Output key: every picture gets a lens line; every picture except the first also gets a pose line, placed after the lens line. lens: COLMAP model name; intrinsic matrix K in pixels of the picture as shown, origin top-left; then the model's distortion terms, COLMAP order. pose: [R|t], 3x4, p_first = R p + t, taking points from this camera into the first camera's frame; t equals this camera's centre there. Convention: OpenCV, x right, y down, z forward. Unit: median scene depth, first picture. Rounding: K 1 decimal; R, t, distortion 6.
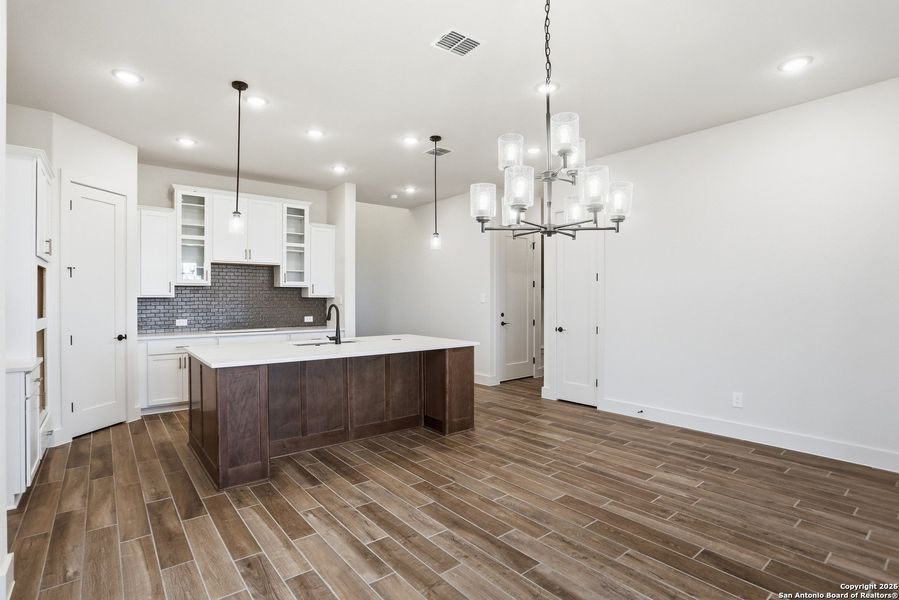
lens RADIAL K [[446.4, 0, 441.7], [0, 446.4, 298.9], [0, 0, 1]] dist [-0.077383, 0.038981]
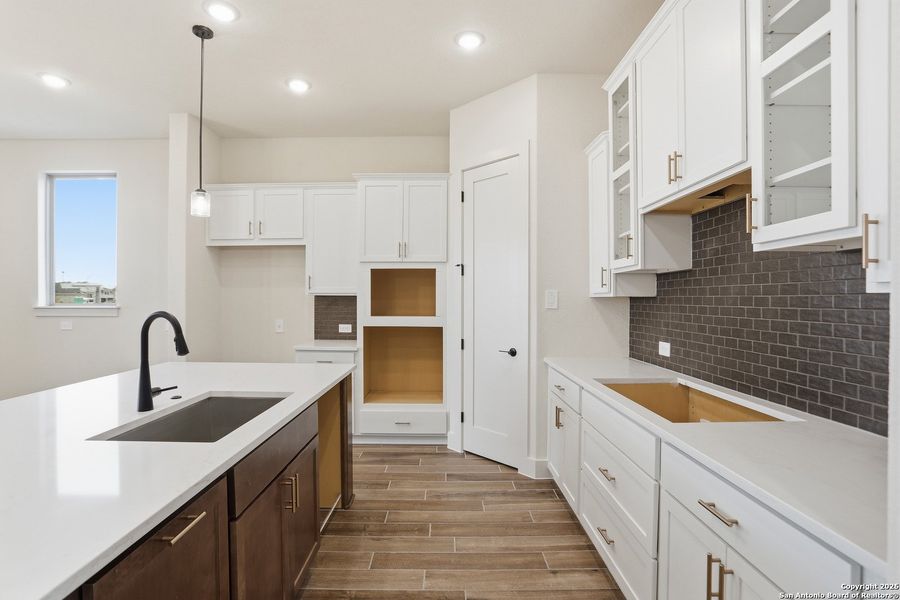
lens RADIAL K [[441.5, 0, 446.0], [0, 441.5, 300.7], [0, 0, 1]] dist [-0.078963, 0.035825]
pose [[-0.615516, 0.001144, -0.788124, -0.079795], [-0.004211, 0.999980, 0.004740, -0.000054], [0.788113, 0.006237, -0.615499, 1.224595]]
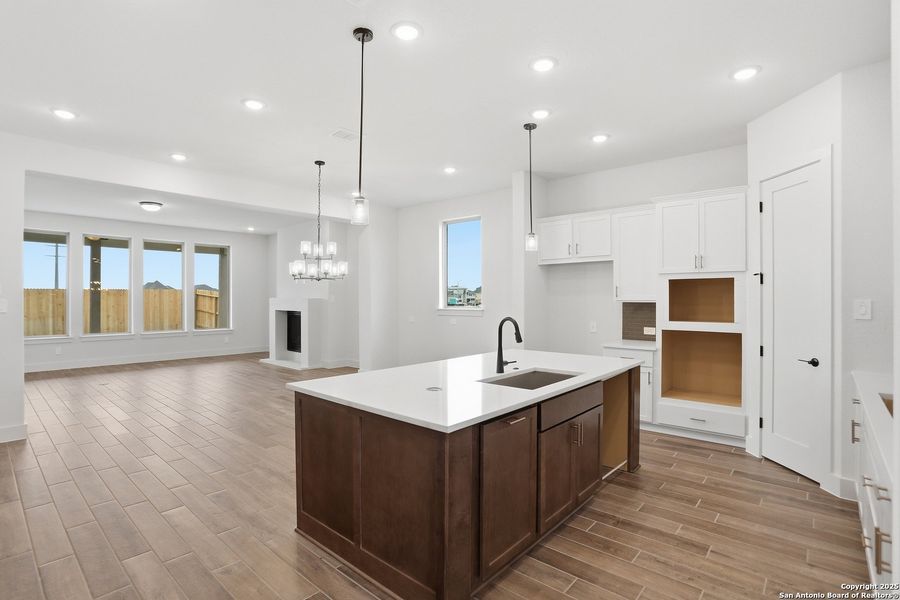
lens RADIAL K [[441.5, 0, 446.0], [0, 441.5, 300.7], [0, 0, 1]] dist [-0.078963, 0.035825]
pose [[-0.984095, 0.001586, -0.177635, -0.017738], [0.000541, 0.999982, 0.005931, -0.014901], [0.177641, 0.005741, -0.984079, 1.415284]]
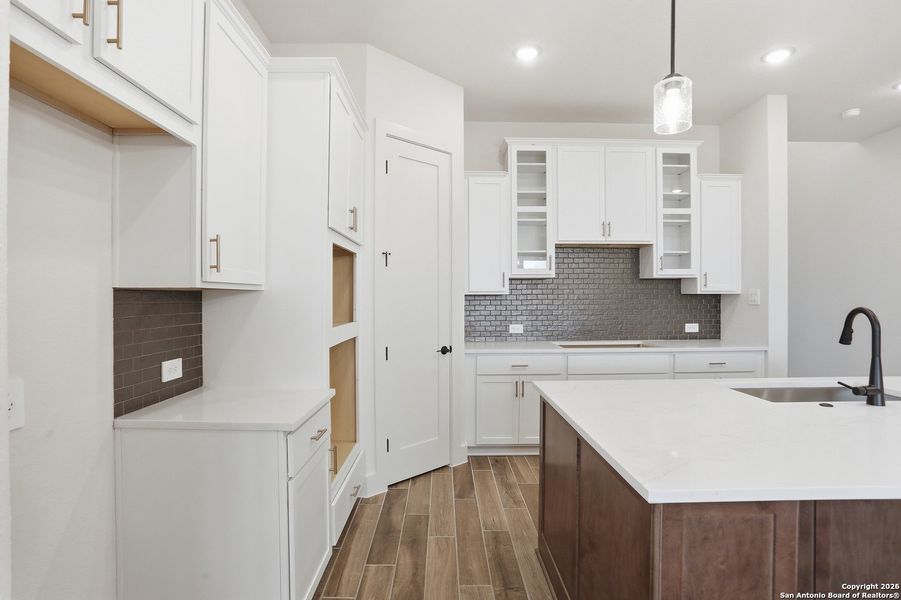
lens RADIAL K [[442.0, 0, 446.5], [0, 442.0, 300.7], [0, 0, 1]] dist [-0.078963, 0.035825]
pose [[0.790325, 0.003953, -0.612675, -0.259233], [0.000808, 0.999972, 0.007495, 0.001523], [0.612687, -0.006418, 0.790300, 0.377147]]
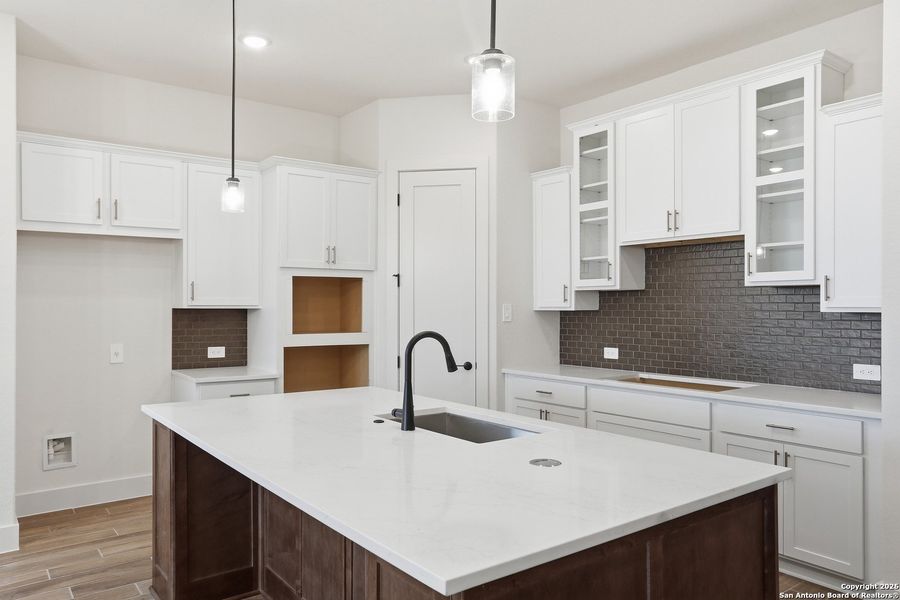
lens RADIAL K [[640.7, 0, 439.3], [0, 640.7, 303.4], [0, 0, 1]] dist [-0.005413, -0.000216]
pose [[-0.025305, -0.002503, -0.999677, 0.299751], [-0.002856, 0.999993, -0.002431, -0.010939], [0.999676, 0.002793, -0.025312, 0.877602]]
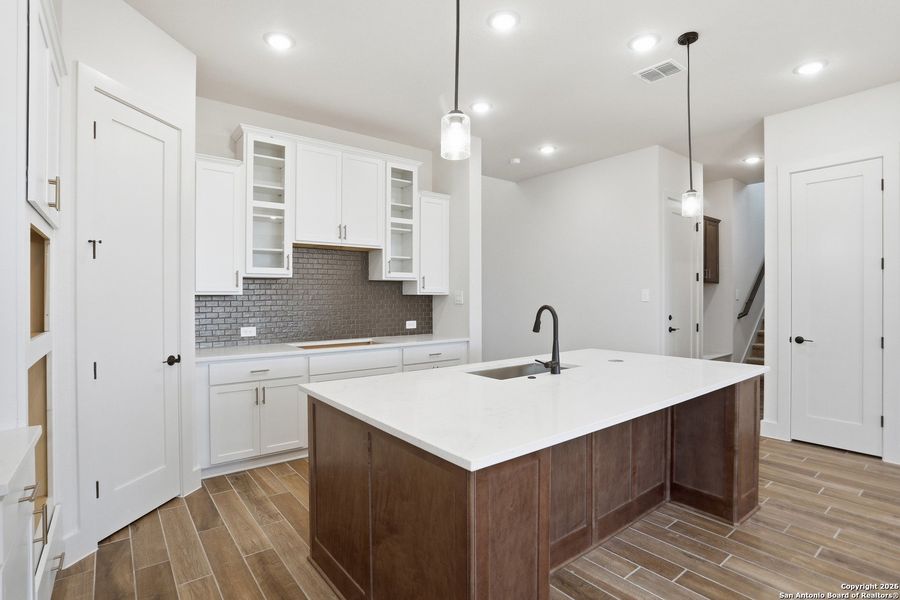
lens RADIAL K [[446.9, 0, 442.2], [0, 446.9, 298.9], [0, 0, 1]] dist [-0.077383, 0.038981]
pose [[0.999949, -0.001347, -0.009999, -0.317620], [0.001384, 0.999992, 0.003665, 0.000836], [0.009994, -0.003678, 0.999943, 0.348970]]
